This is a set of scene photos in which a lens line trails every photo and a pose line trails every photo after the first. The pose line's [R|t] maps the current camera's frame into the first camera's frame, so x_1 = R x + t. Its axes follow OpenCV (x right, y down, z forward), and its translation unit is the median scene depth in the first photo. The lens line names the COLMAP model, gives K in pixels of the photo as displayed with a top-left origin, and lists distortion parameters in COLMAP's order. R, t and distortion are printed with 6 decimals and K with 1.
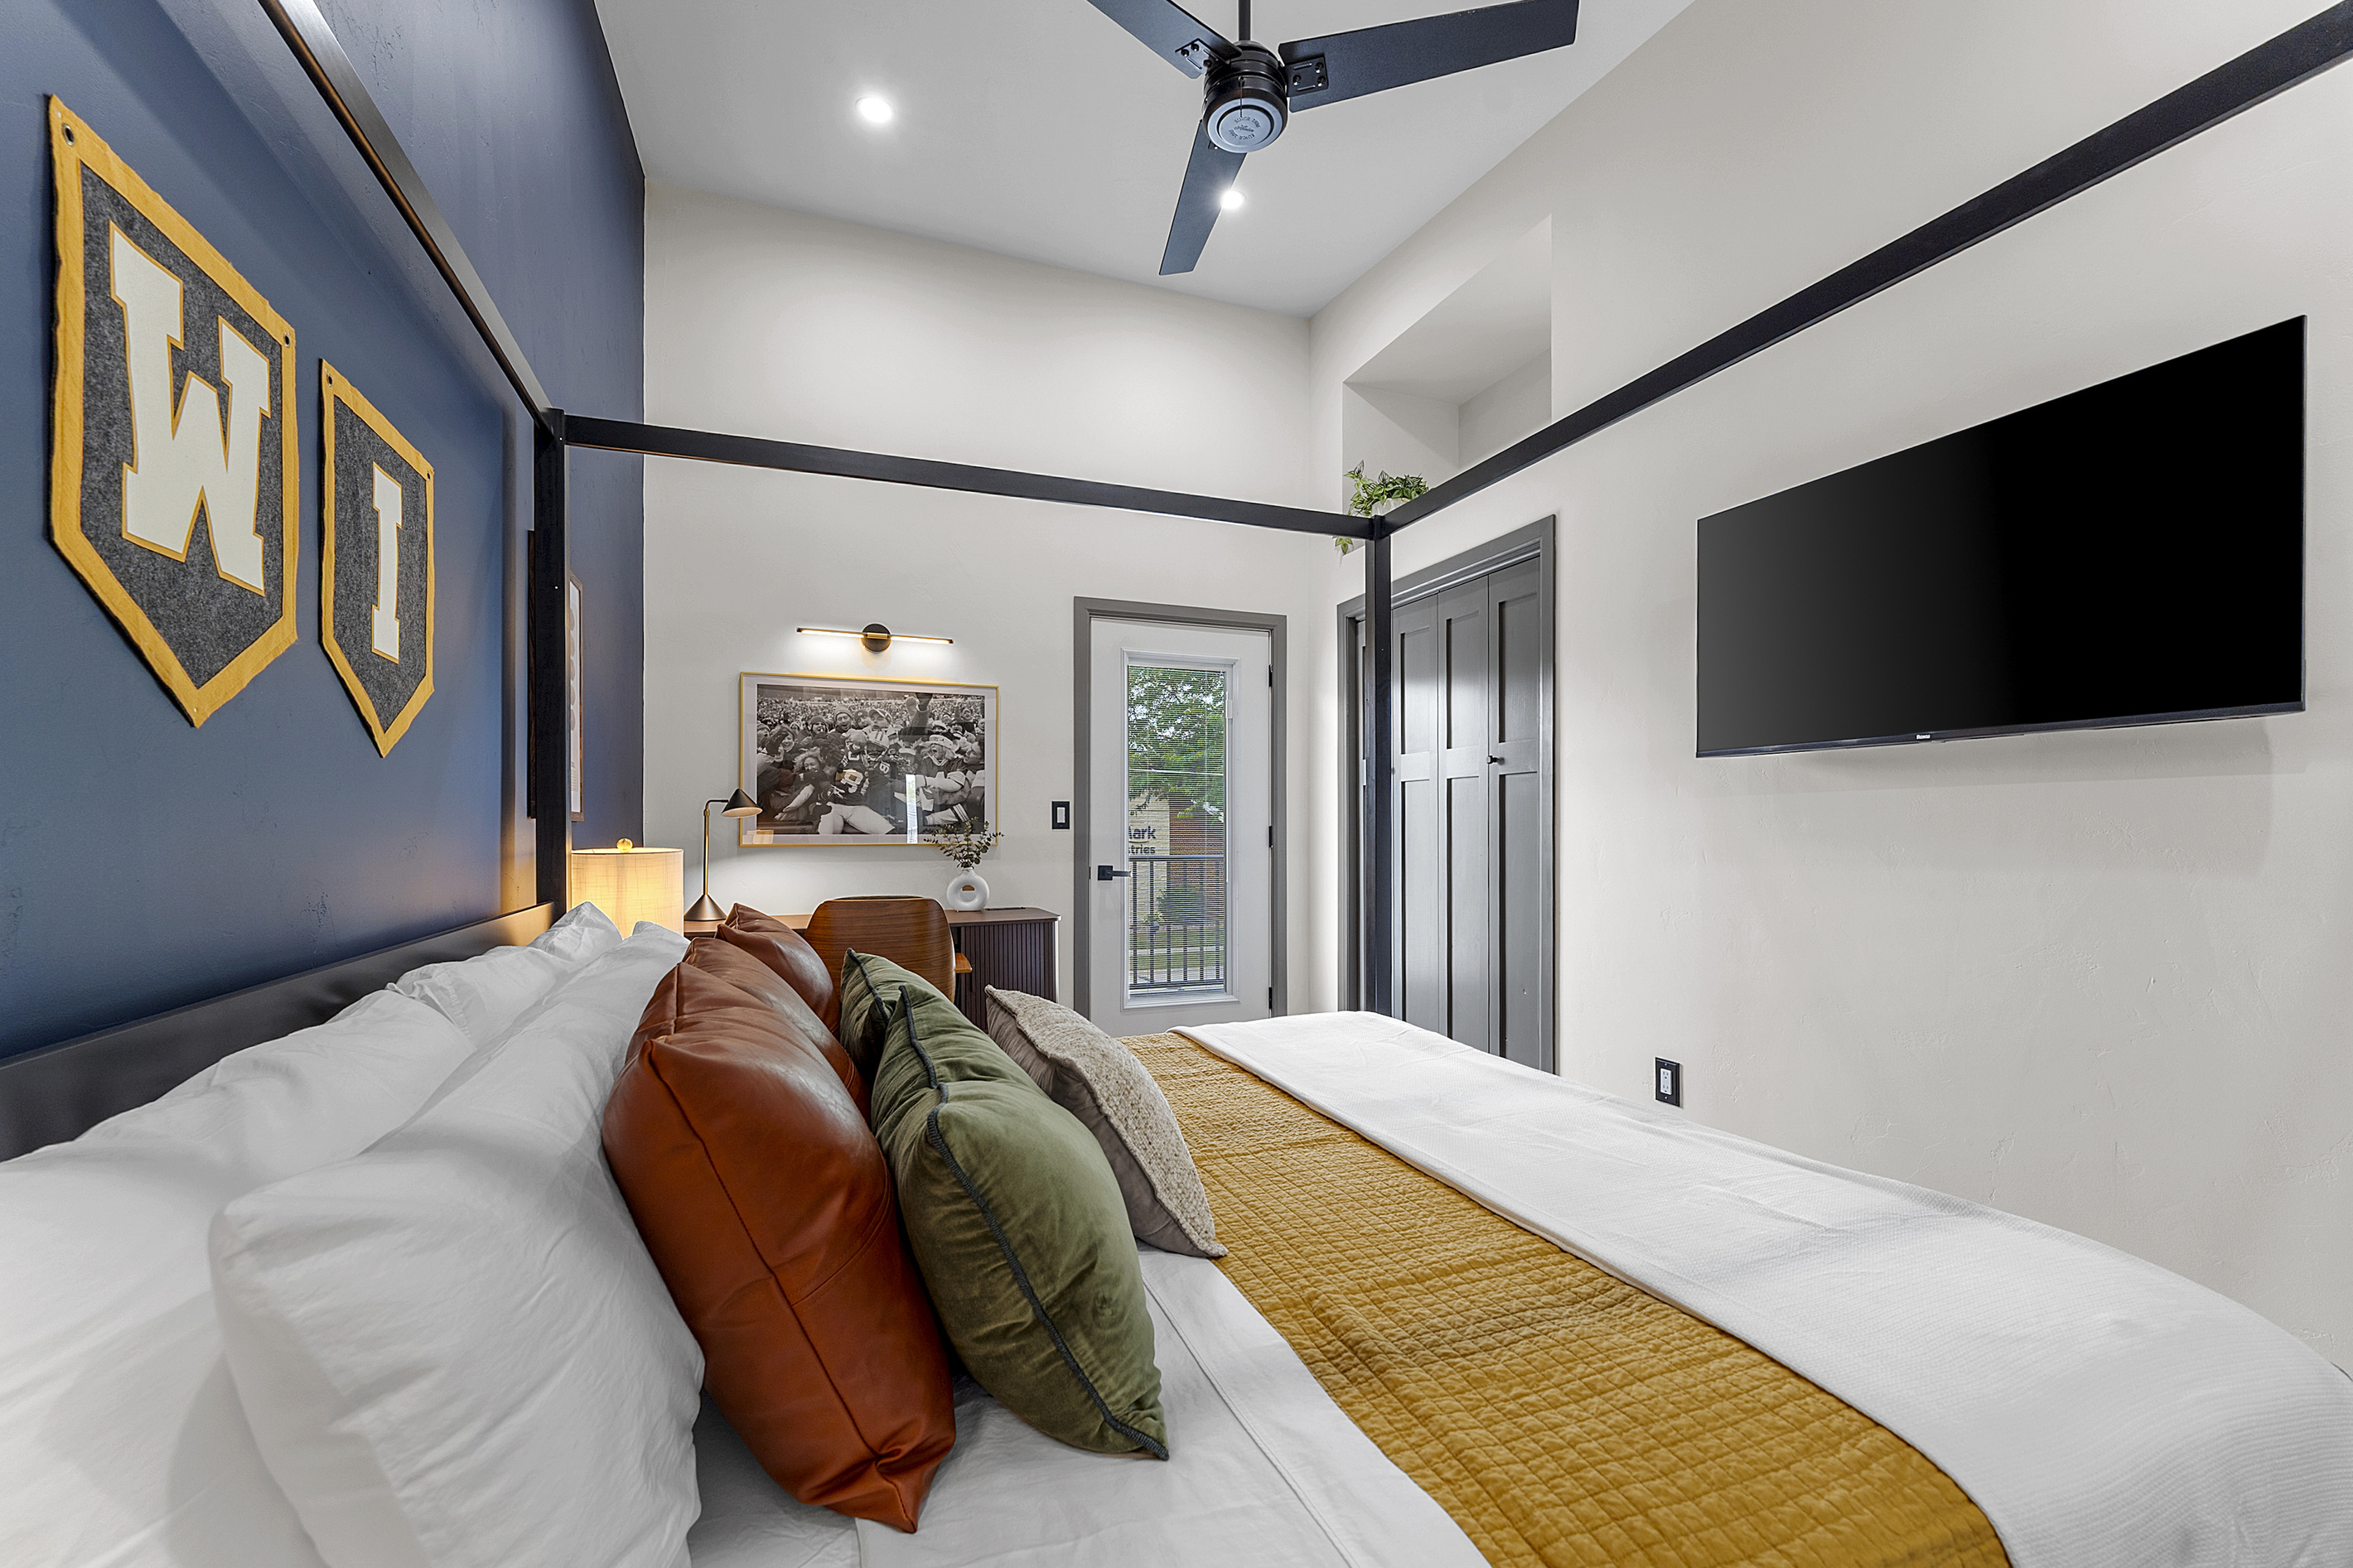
lens RADIAL K [[953.0, 0, 1172.9], [0, 953.0, 826.7], [0, 0, 1]] dist [-0.000164, -0.000087]
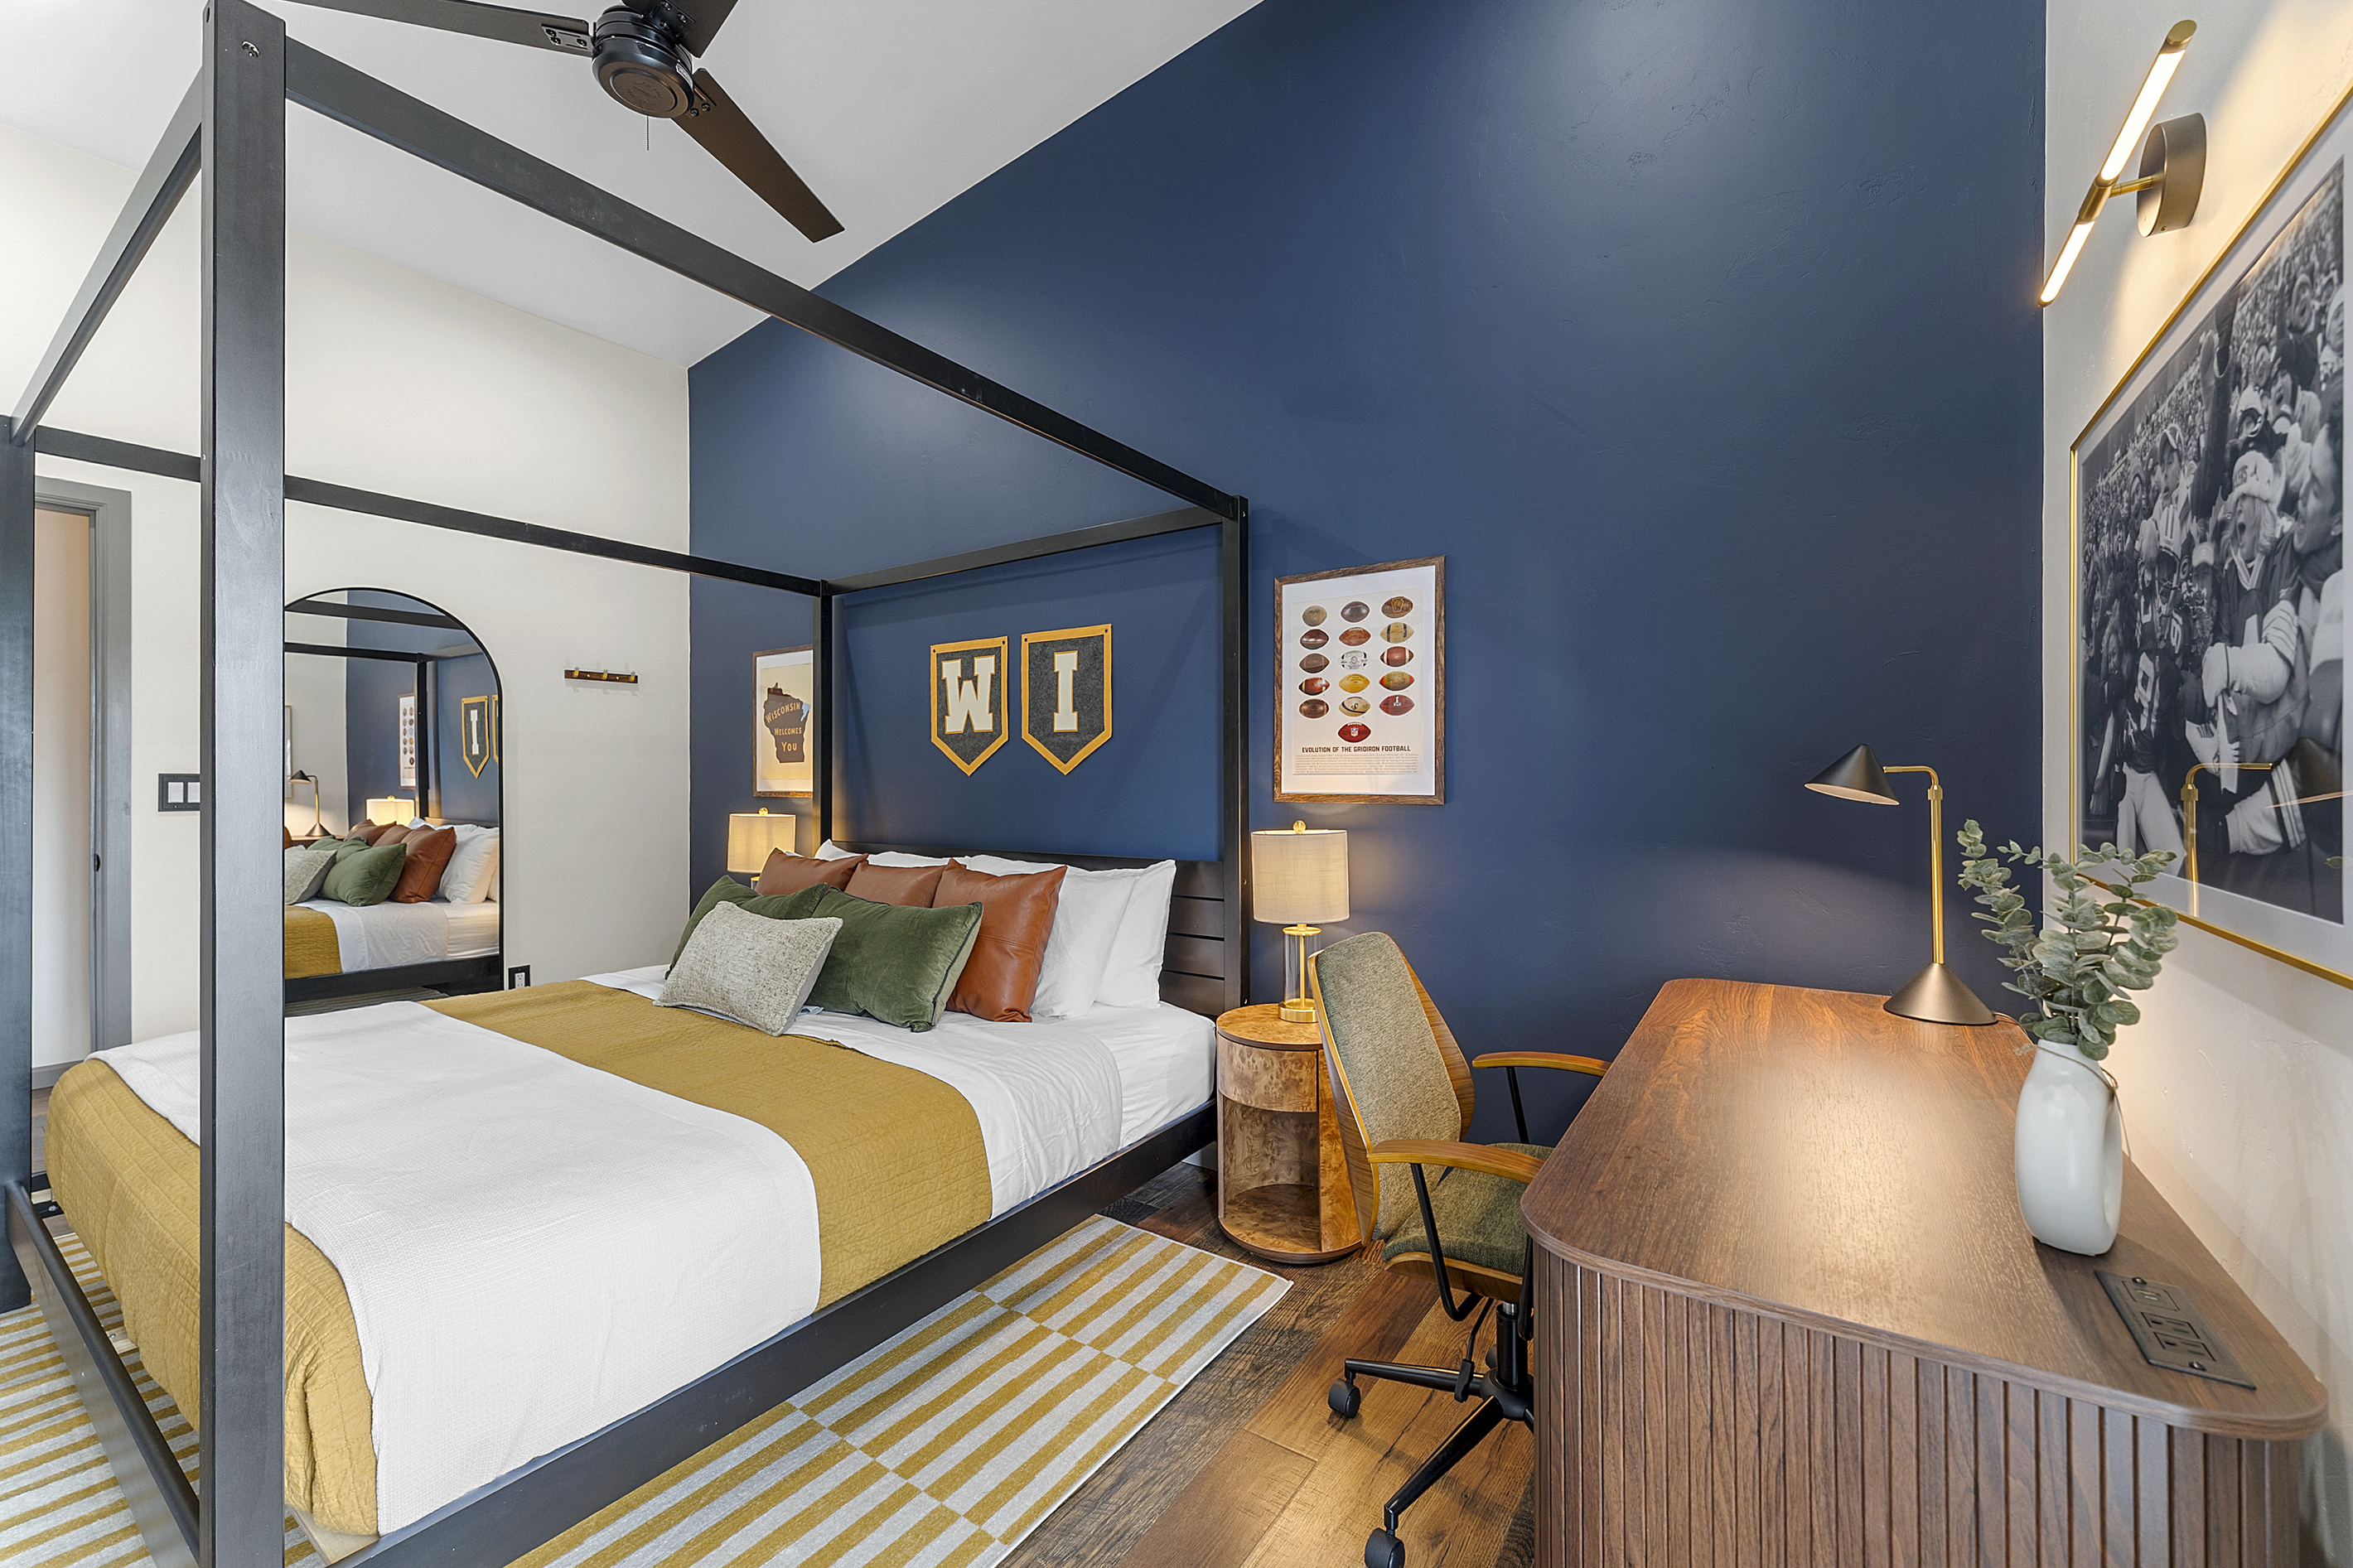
lens RADIAL K [[953.0, 0, 1169.9], [0, 953.0, 781.7], [0, 0, 1]] dist [-0.000164, -0.000087]
pose [[-0.831984, -0.003226, -0.554791, 0.087613], [-0.000562, 0.999987, -0.004972, -0.015799], [0.554800, -0.003825, -0.831975, 1.094701]]
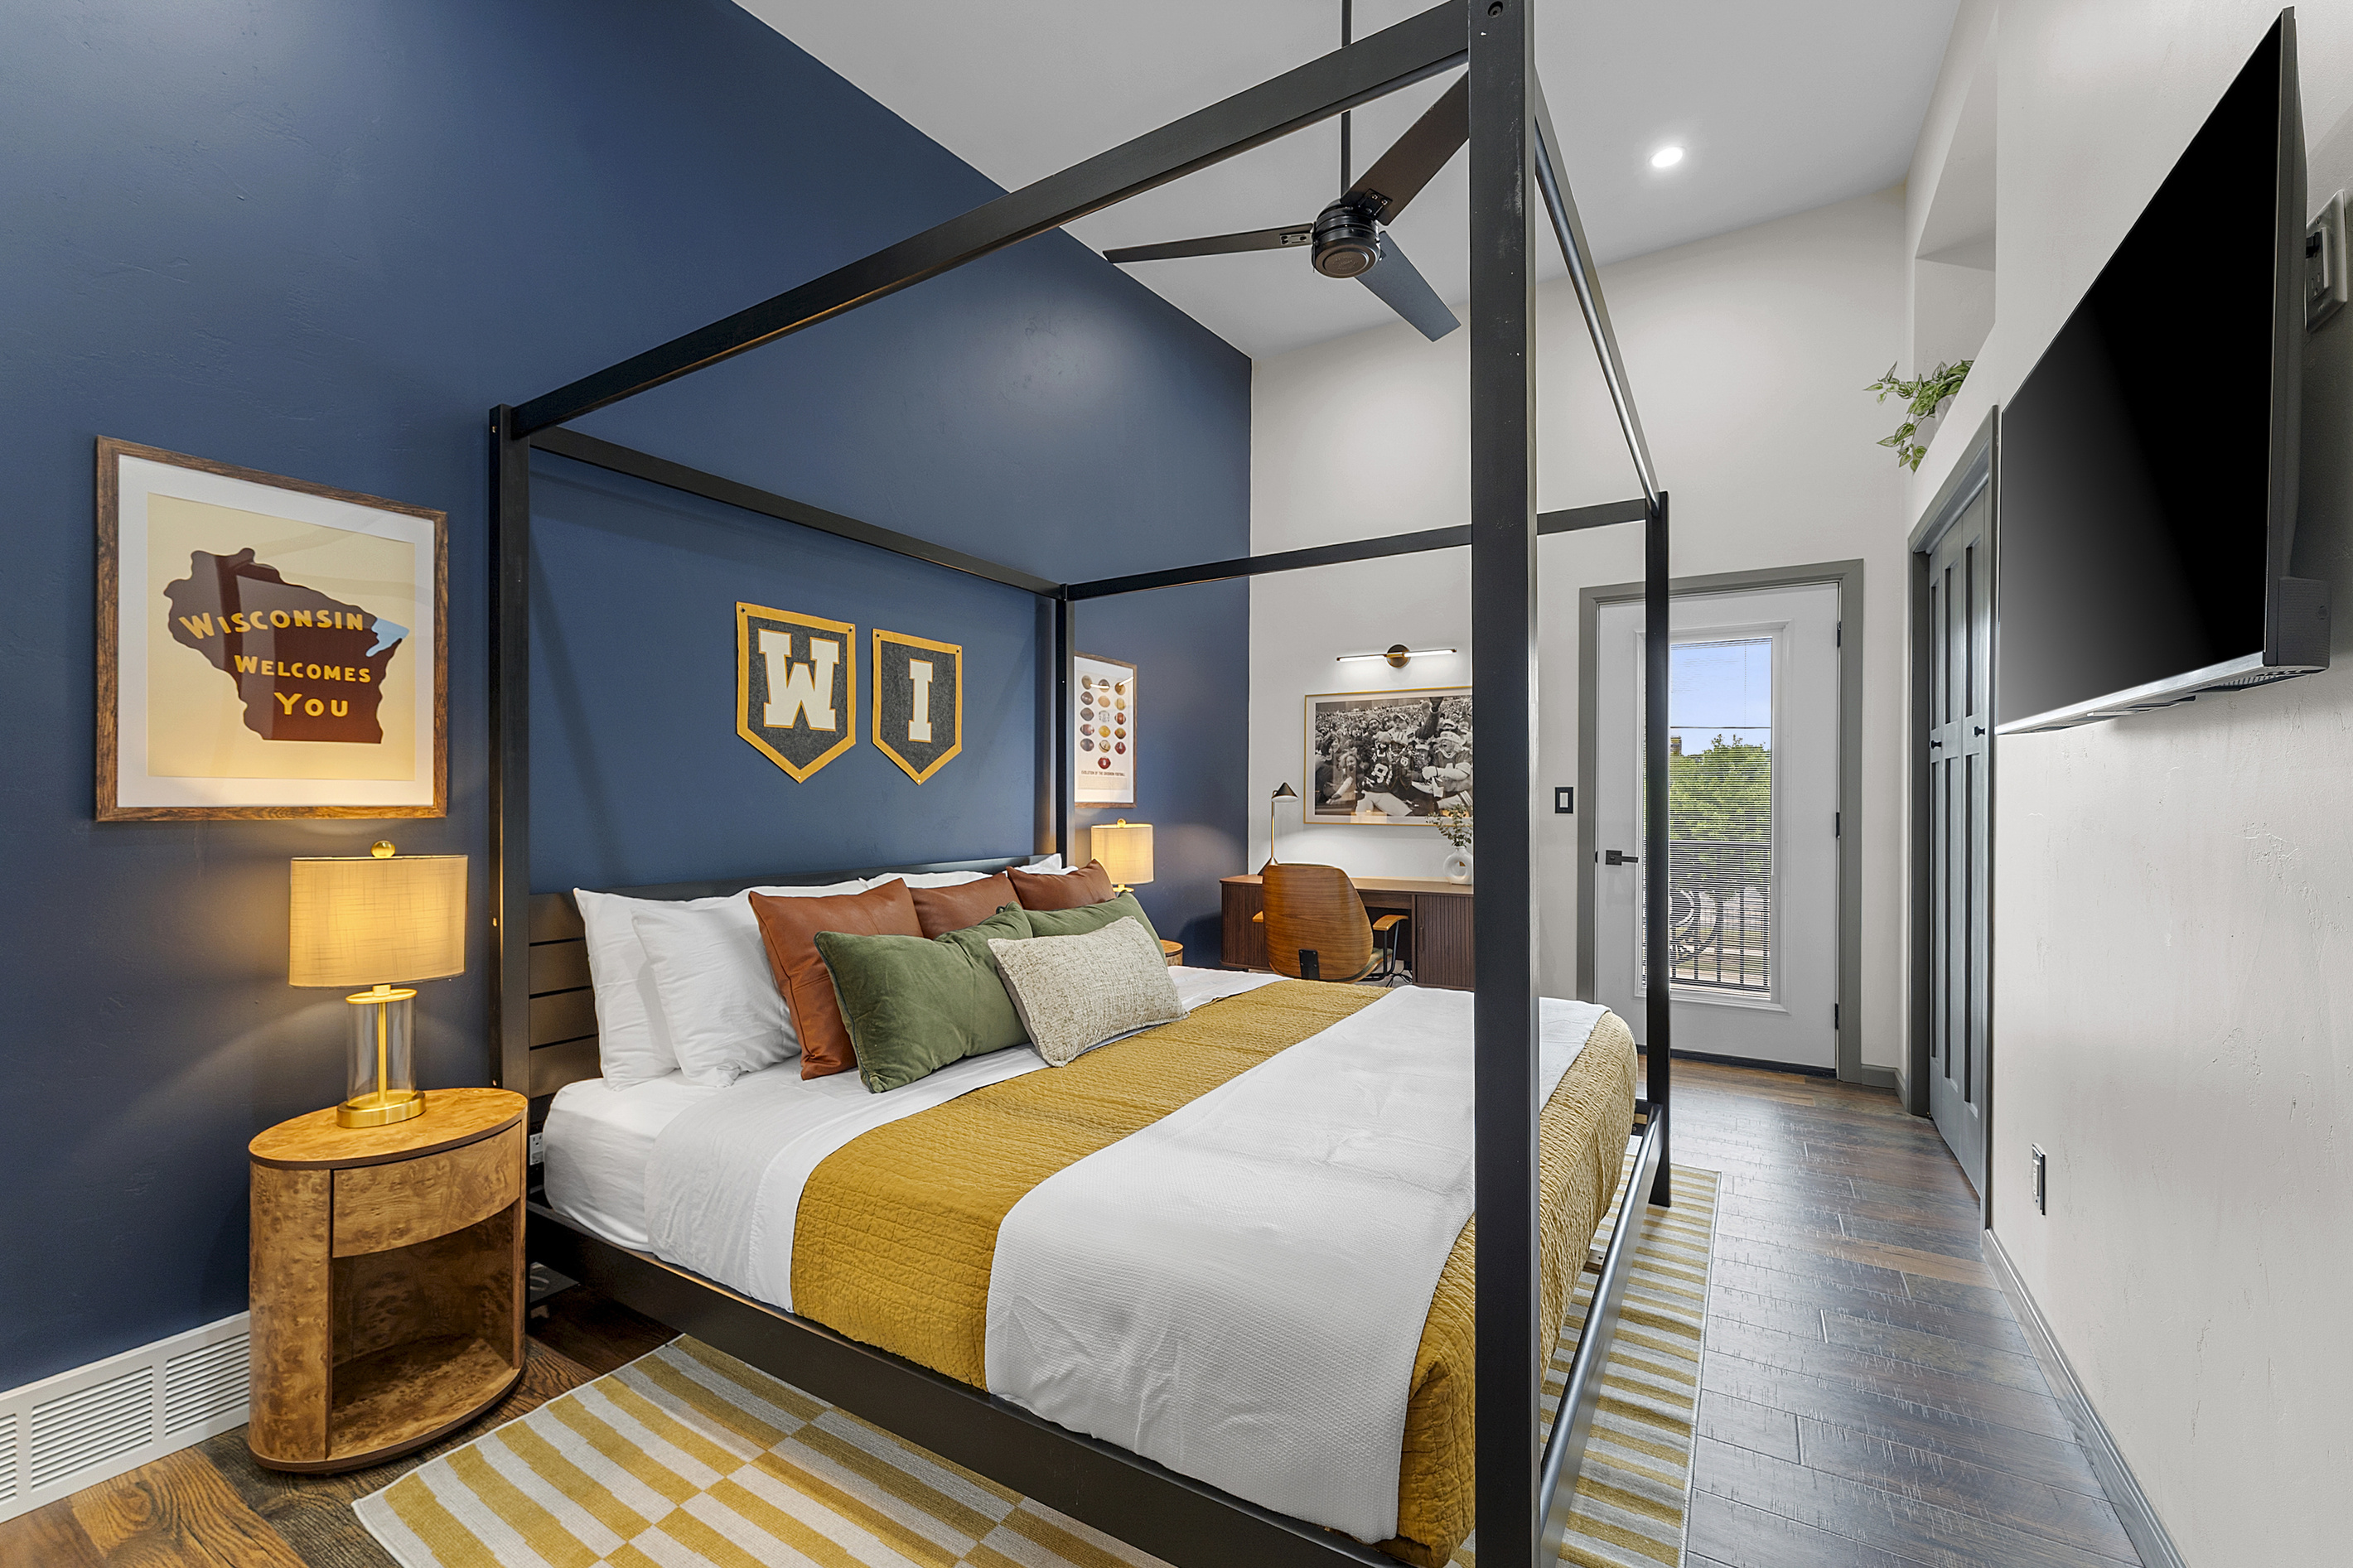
lens RADIAL K [[953.0, 0, 1187.7], [0, 953.0, 797.8], [0, 0, 1]] dist [-0.000164, -0.000087]
pose [[0.618595, -0.000309, -0.785710, 0.488914], [-0.001238, 0.999998, -0.001368, -0.014071], [0.785709, 0.001819, 0.618593, 0.032222]]
